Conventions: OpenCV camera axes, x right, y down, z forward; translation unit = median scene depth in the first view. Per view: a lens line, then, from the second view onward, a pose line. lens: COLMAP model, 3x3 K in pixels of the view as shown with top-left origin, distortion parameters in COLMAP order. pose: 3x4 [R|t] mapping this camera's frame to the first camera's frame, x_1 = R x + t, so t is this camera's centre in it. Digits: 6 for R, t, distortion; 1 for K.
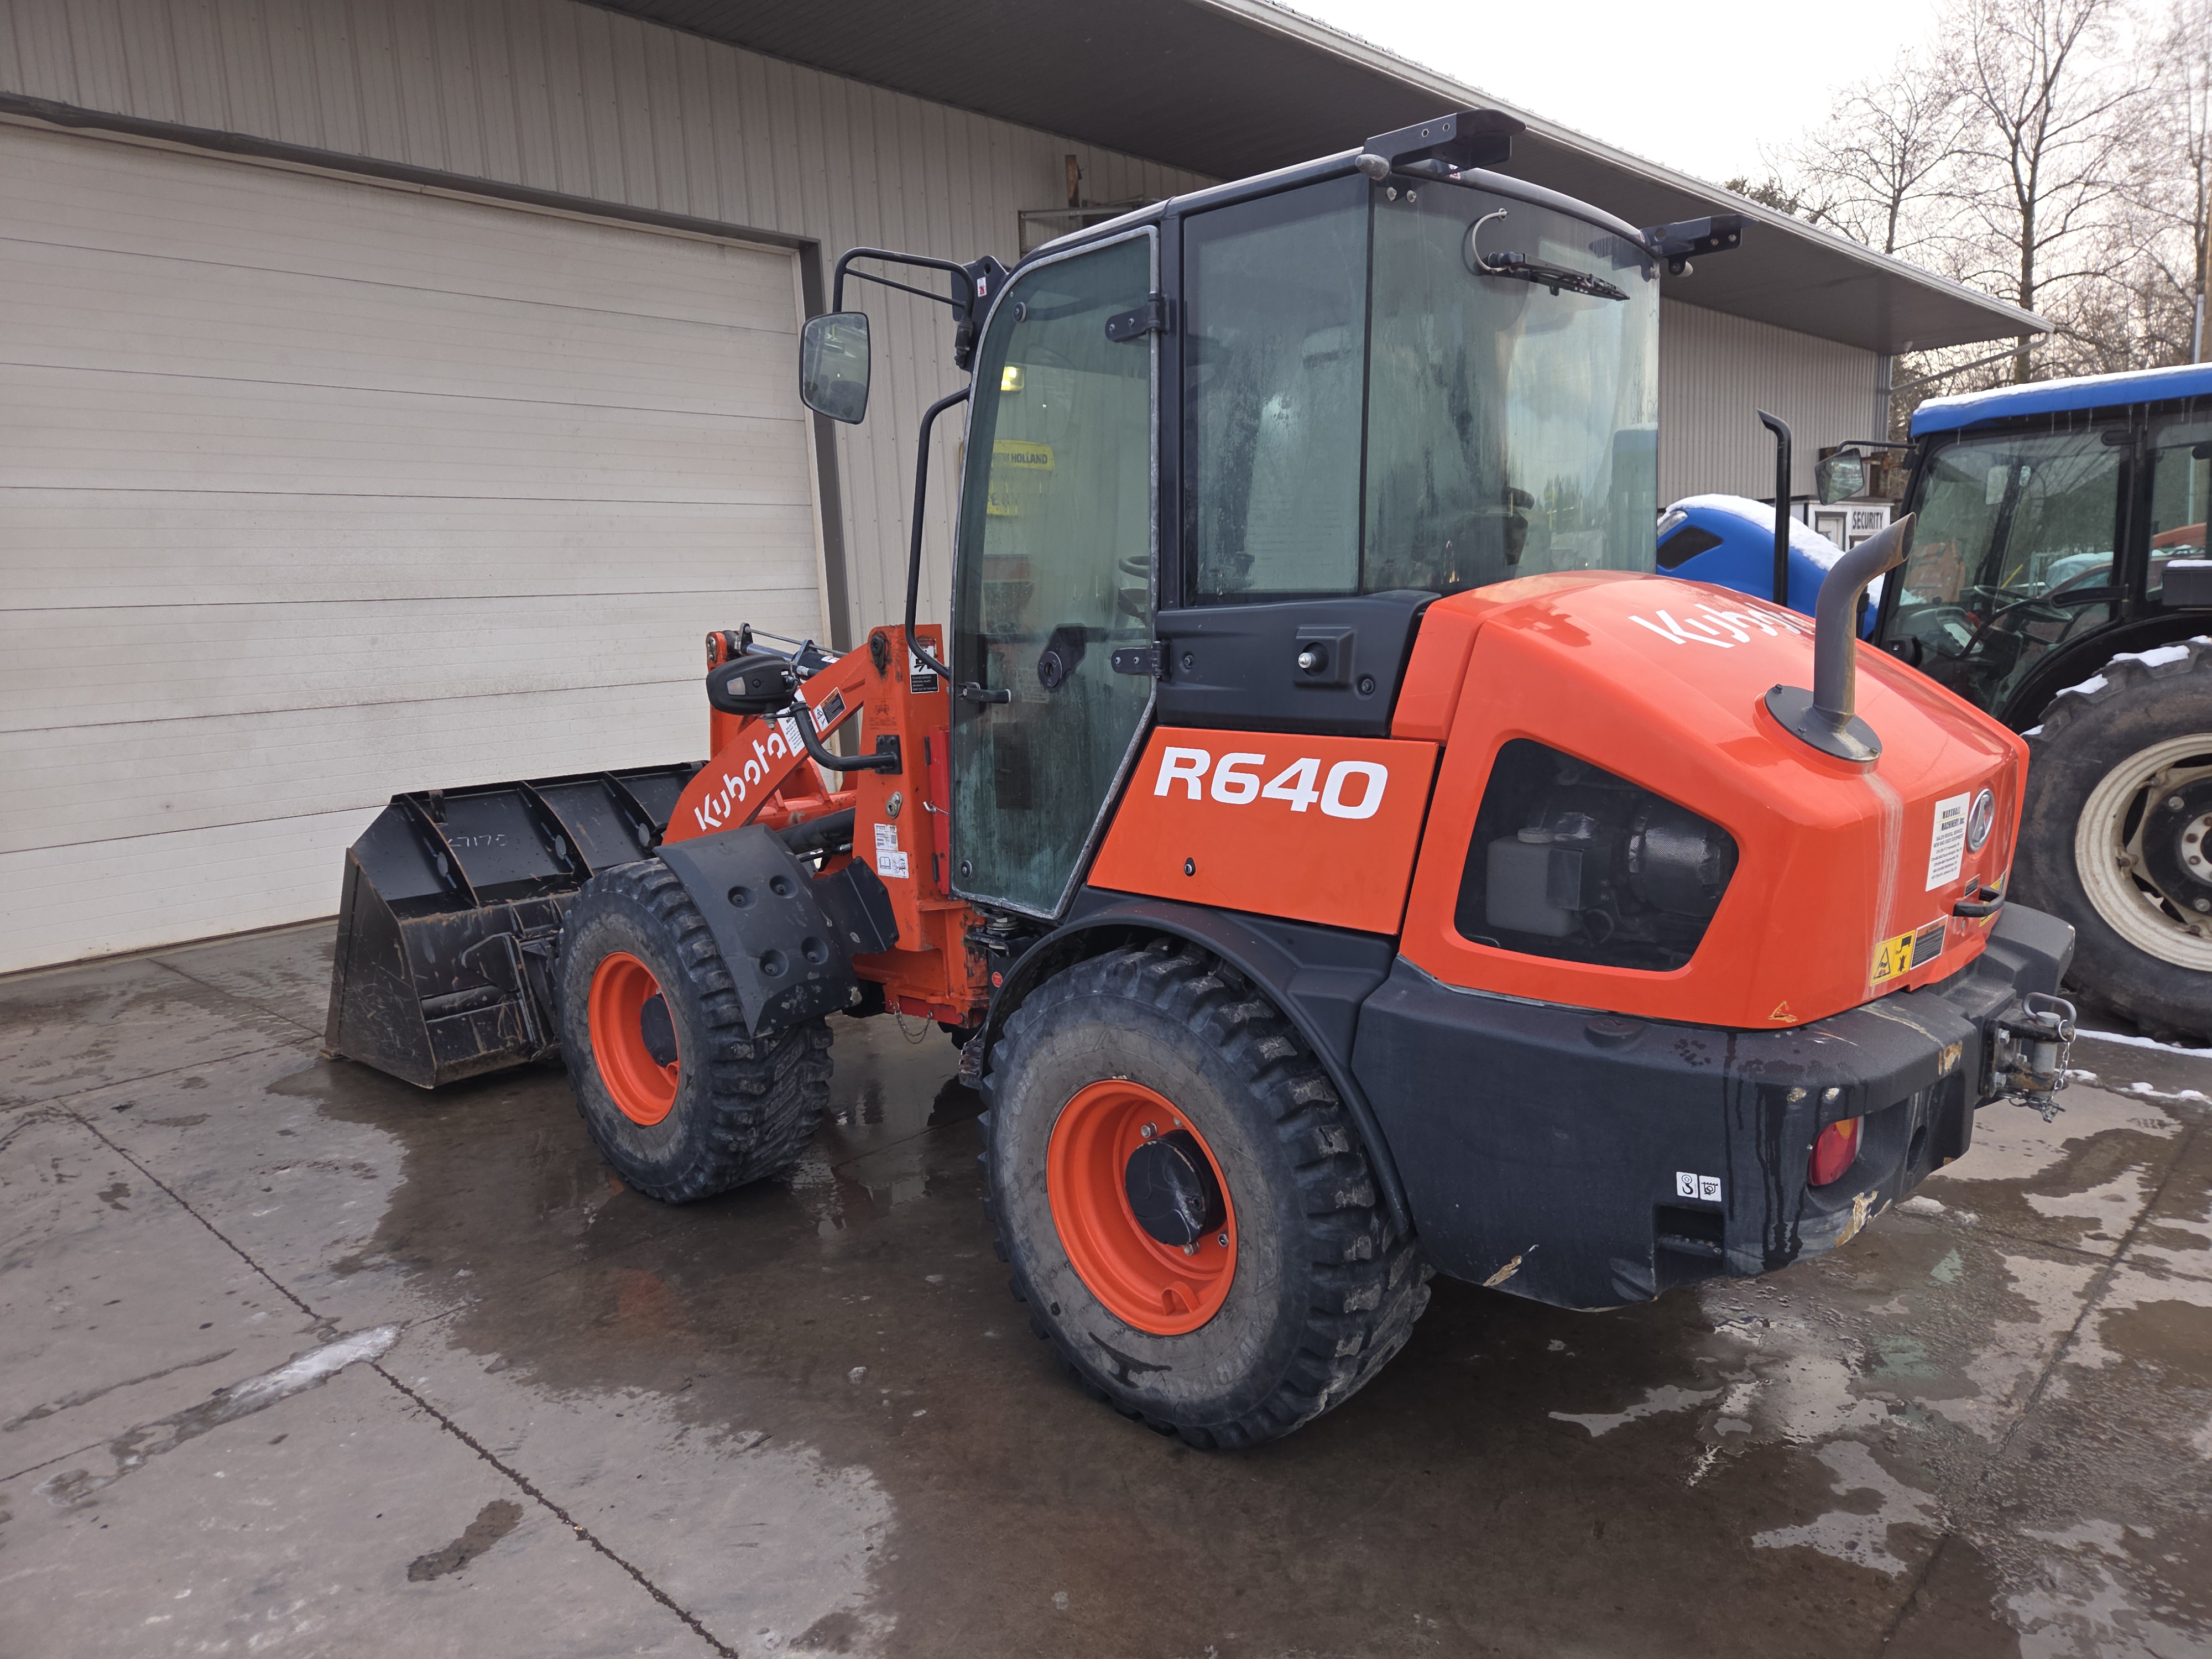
lens RADIAL K [[1411.8, 0, 1108.7], [0, 1411.8, 872.7], [0, 0, 1]] dist [0.073755, -0.050294]
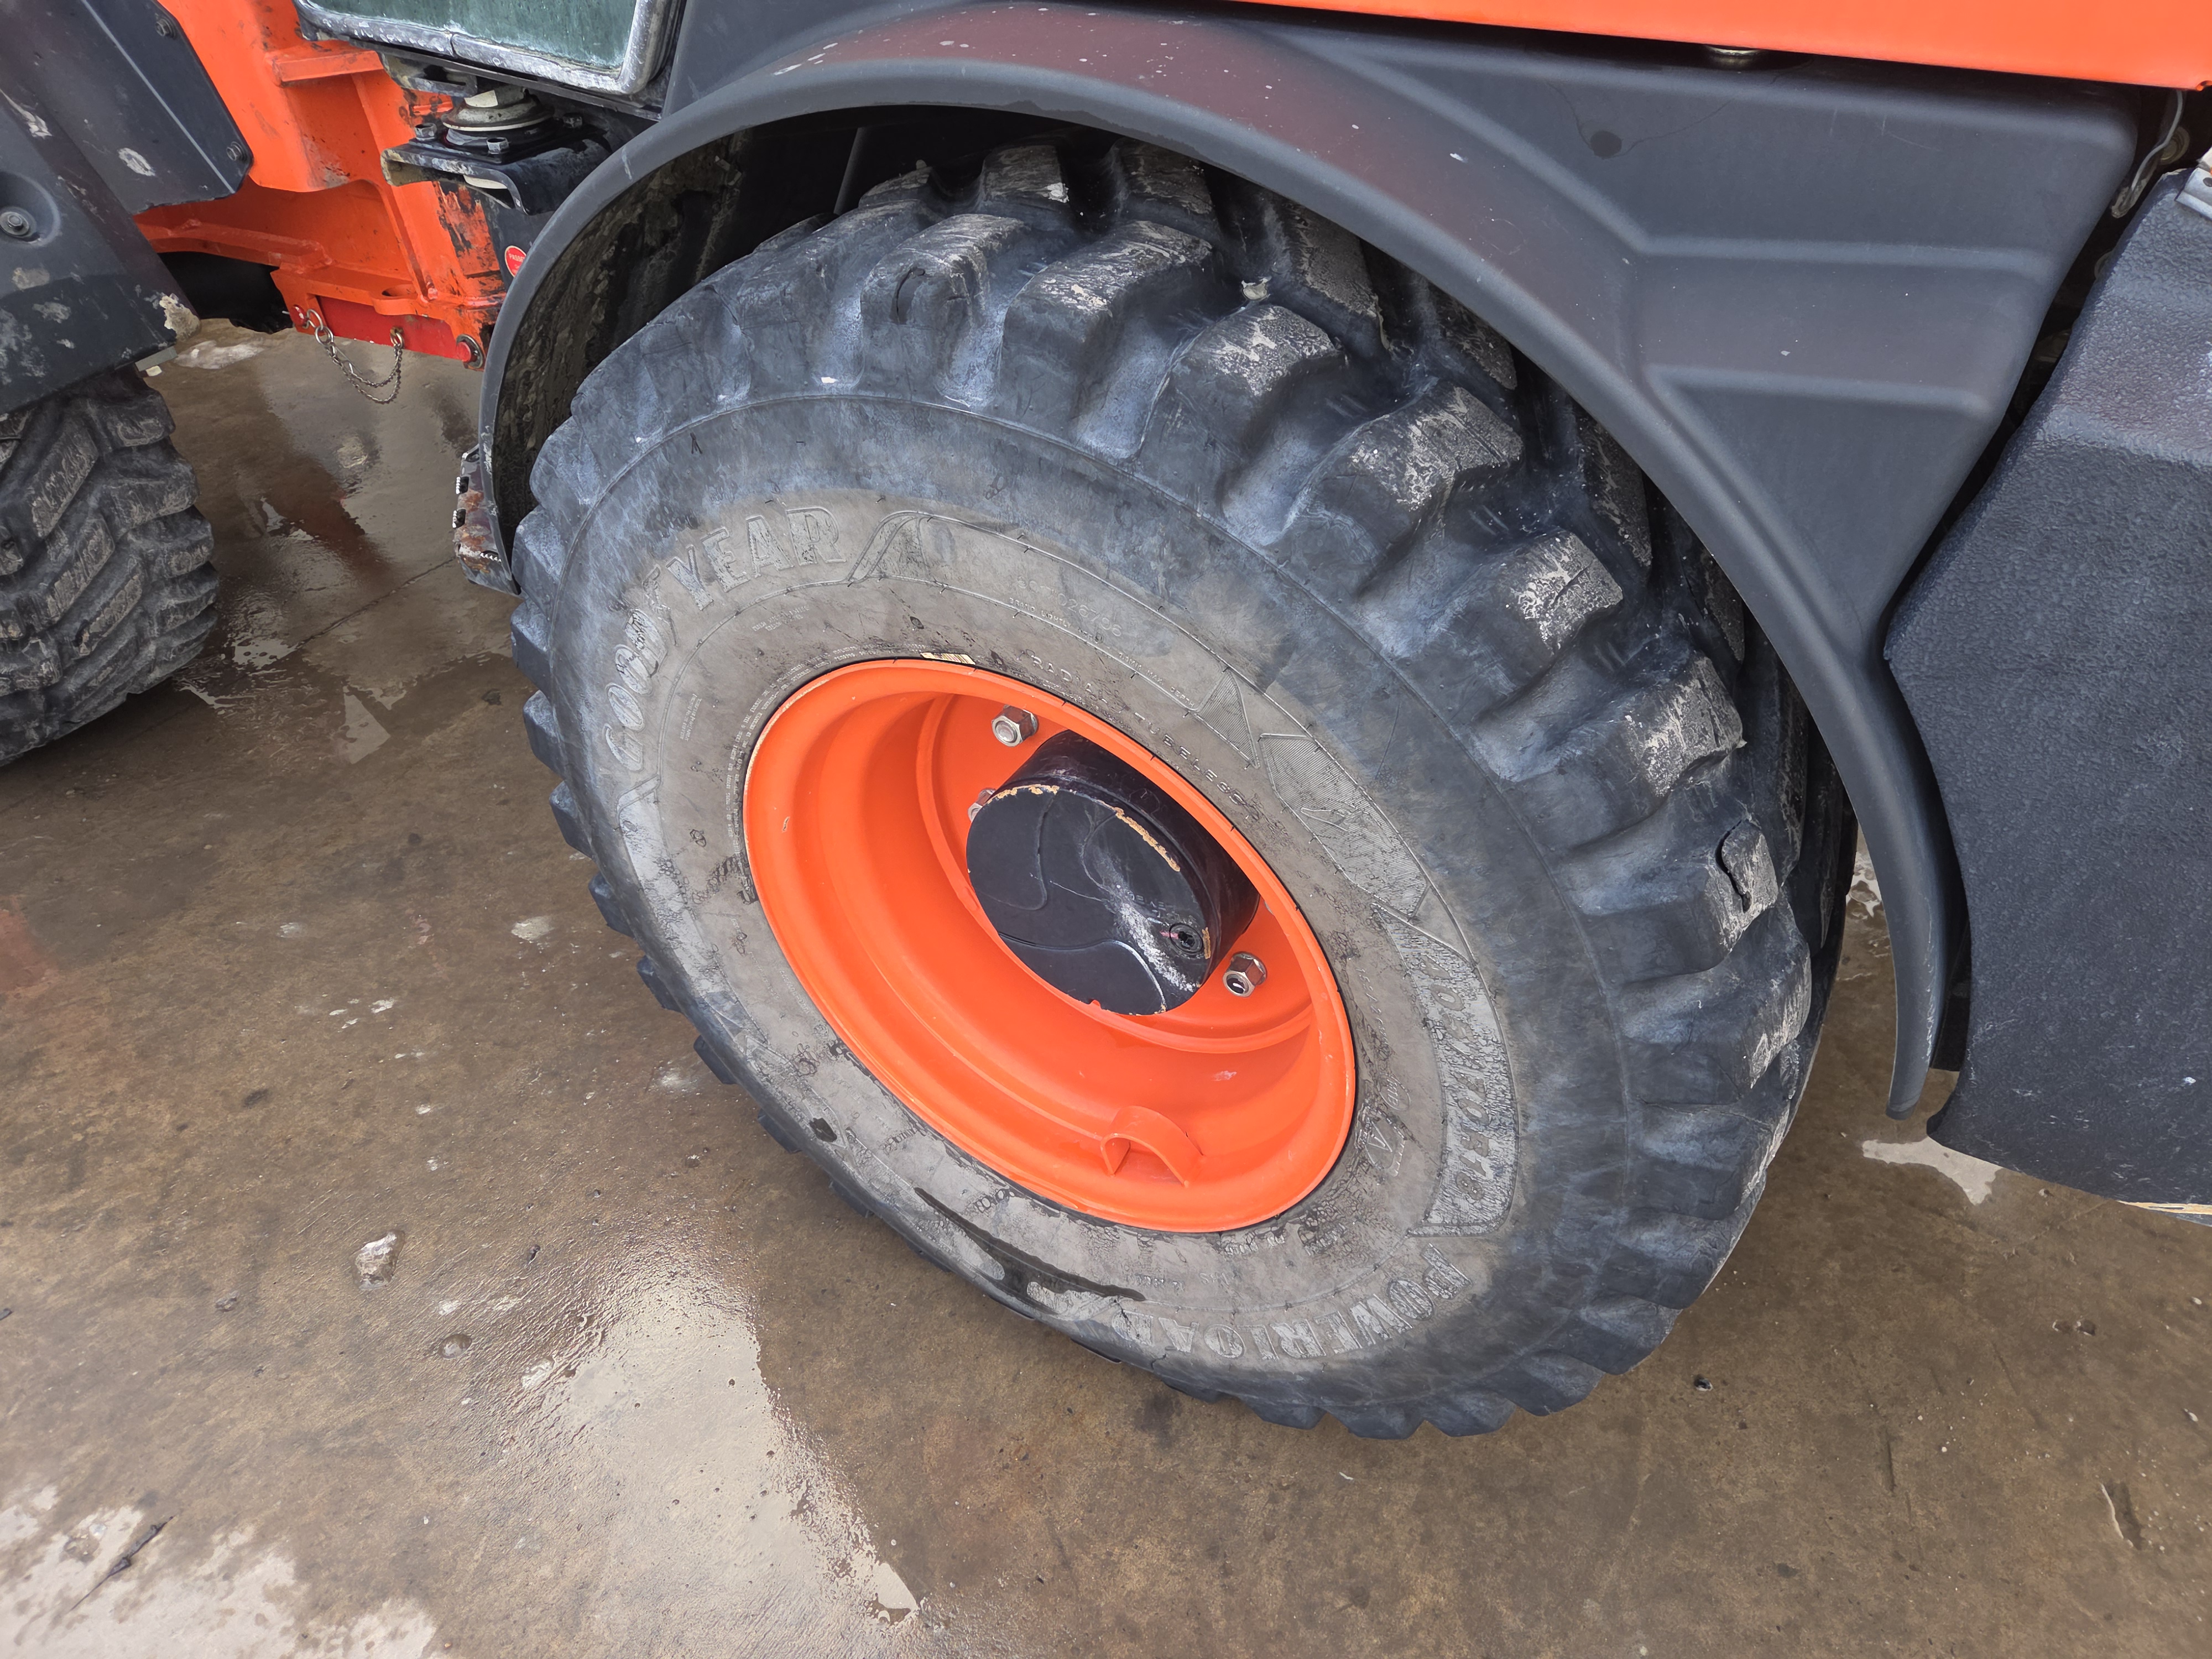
lens RADIAL K [[1410.0, 0, 1121.6], [0, 1410.0, 798.3], [0, 0, 1]] dist [0.061597, -0.040937]
pose [[0.968587, -0.150342, 0.198080, -0.020025], [0.036932, 0.874682, 0.483288, 0.021311], [-0.245915, -0.460791, 0.852758, 0.662278]]
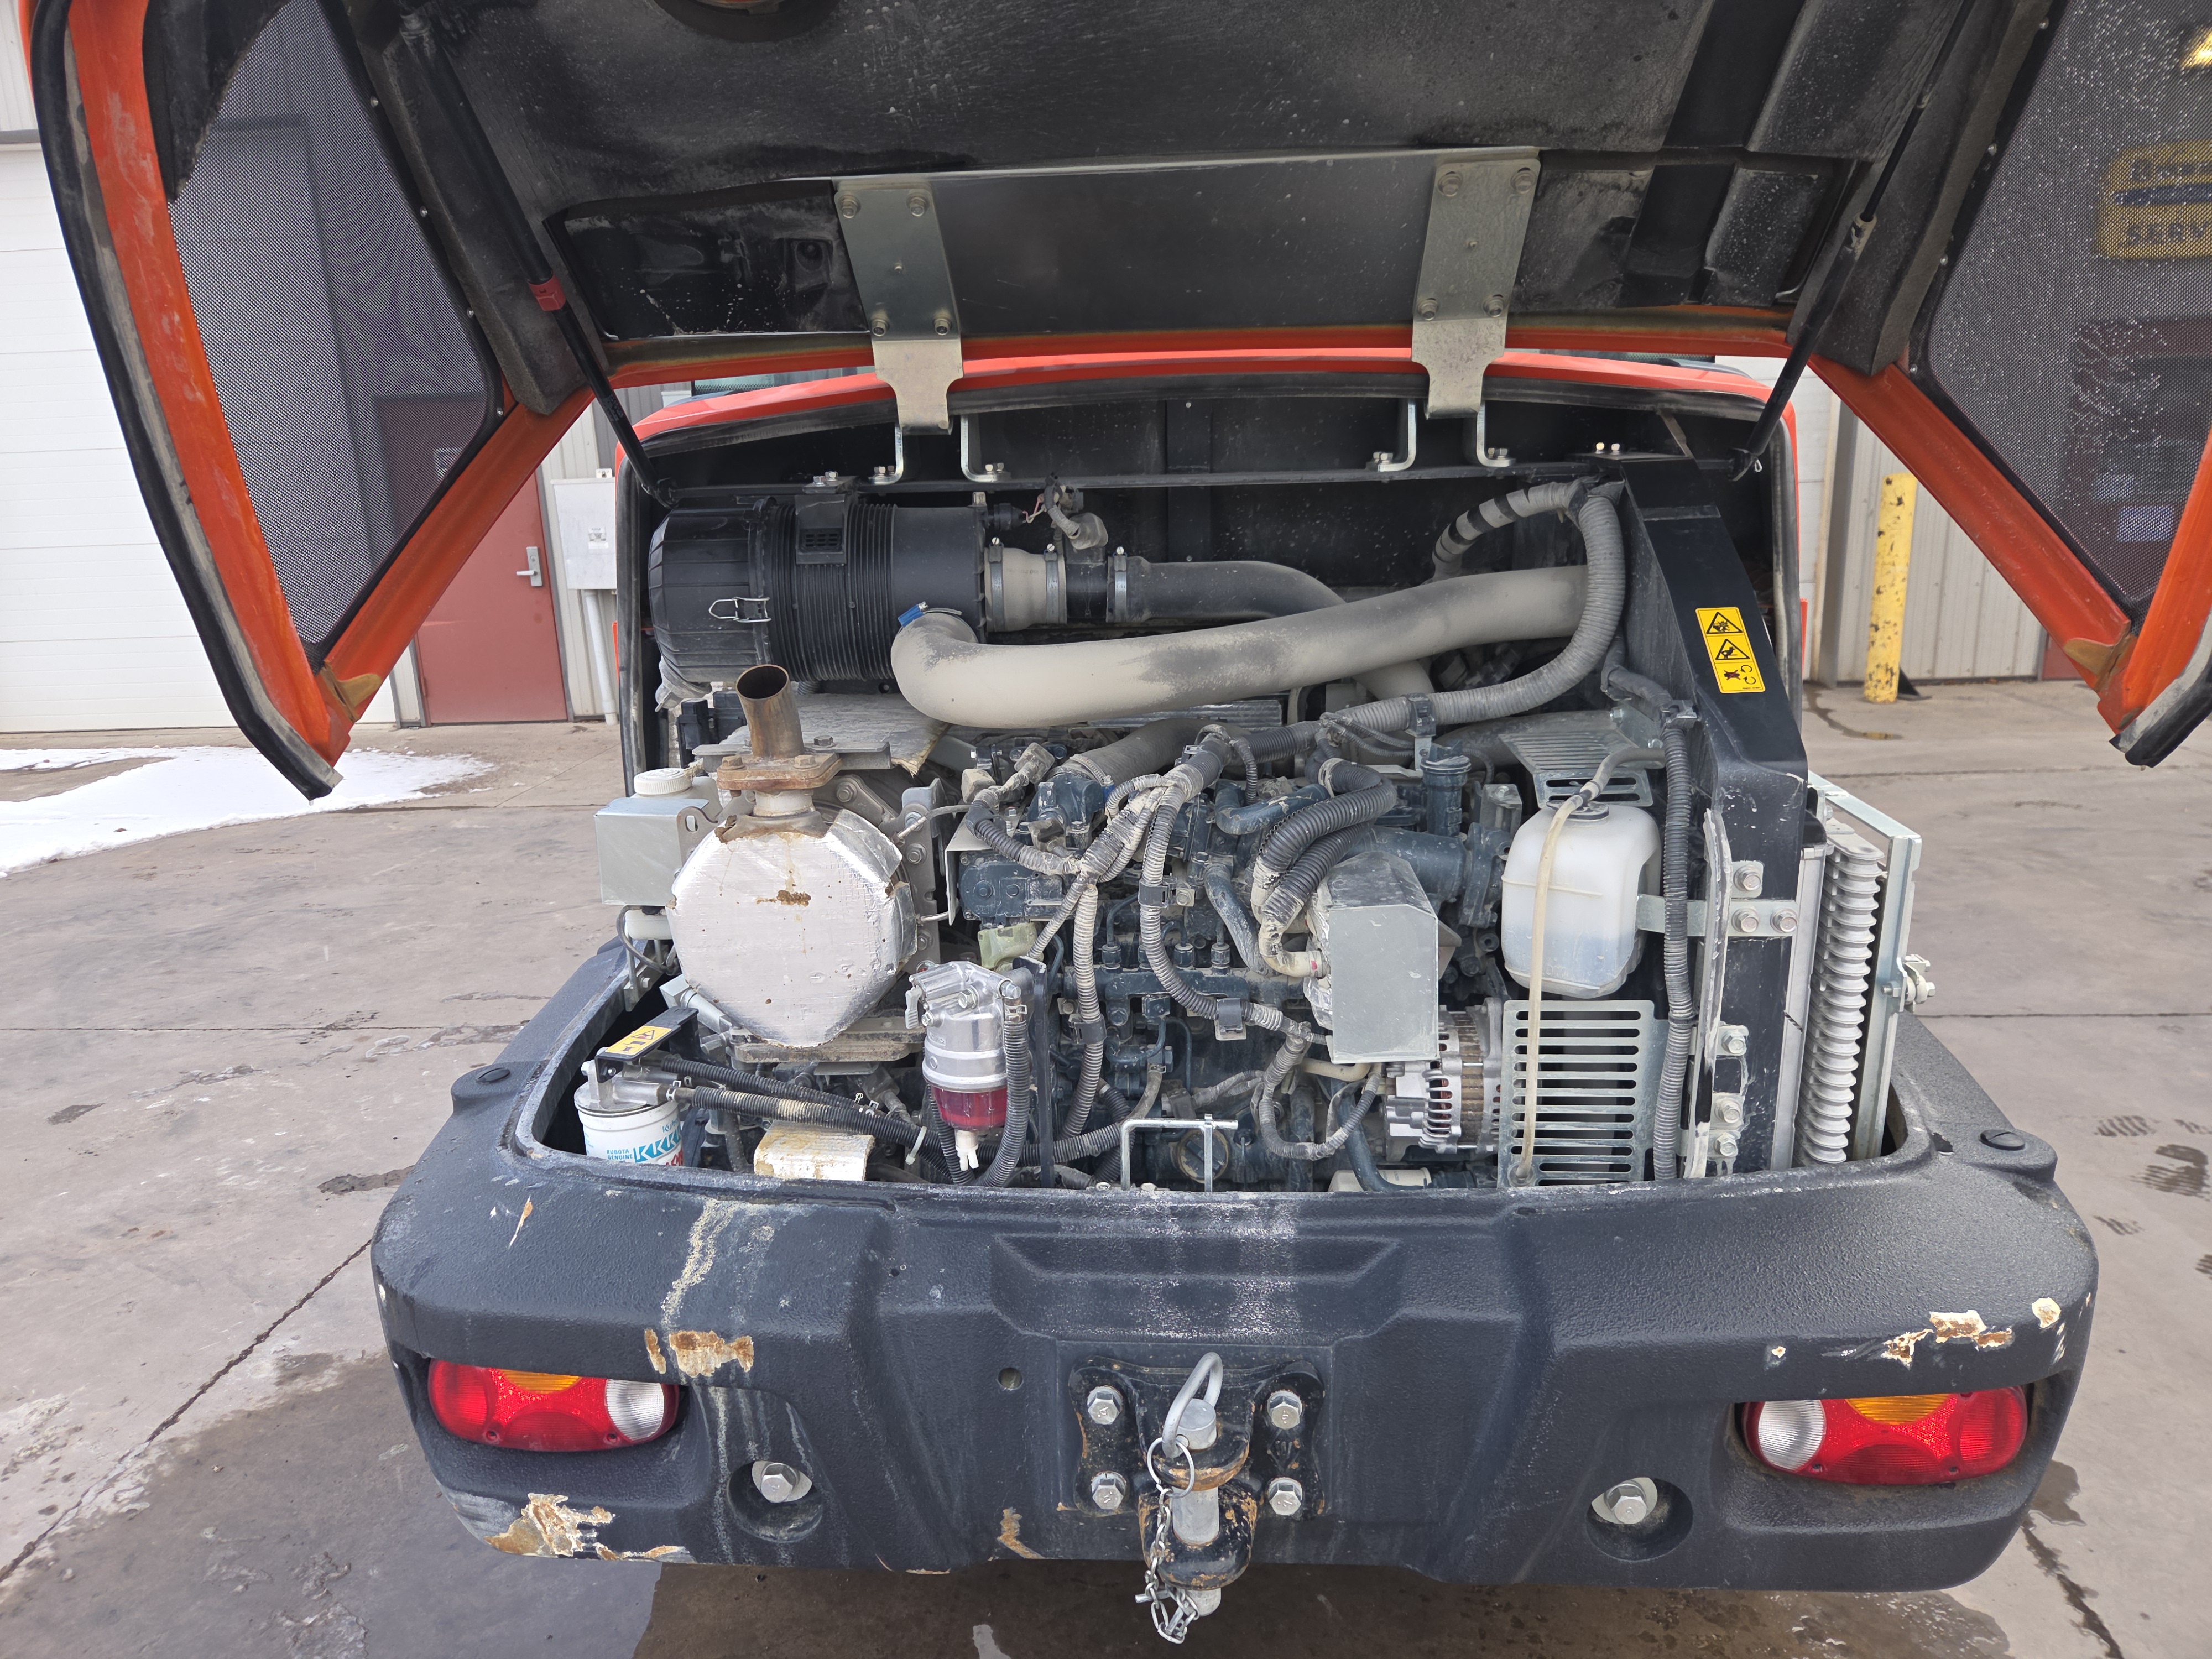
lens RADIAL K [[1469.6, 0, 1136.4], [0, 1469.6, 829.8], [0, 0, 1]] dist [0.076986, -0.063673]
pose [[0.640014, 0.206689, -0.740042, 0.778159], [-0.127748, 0.978359, 0.162769, -0.117854], [0.757669, -0.009635, 0.652568, 0.572533]]
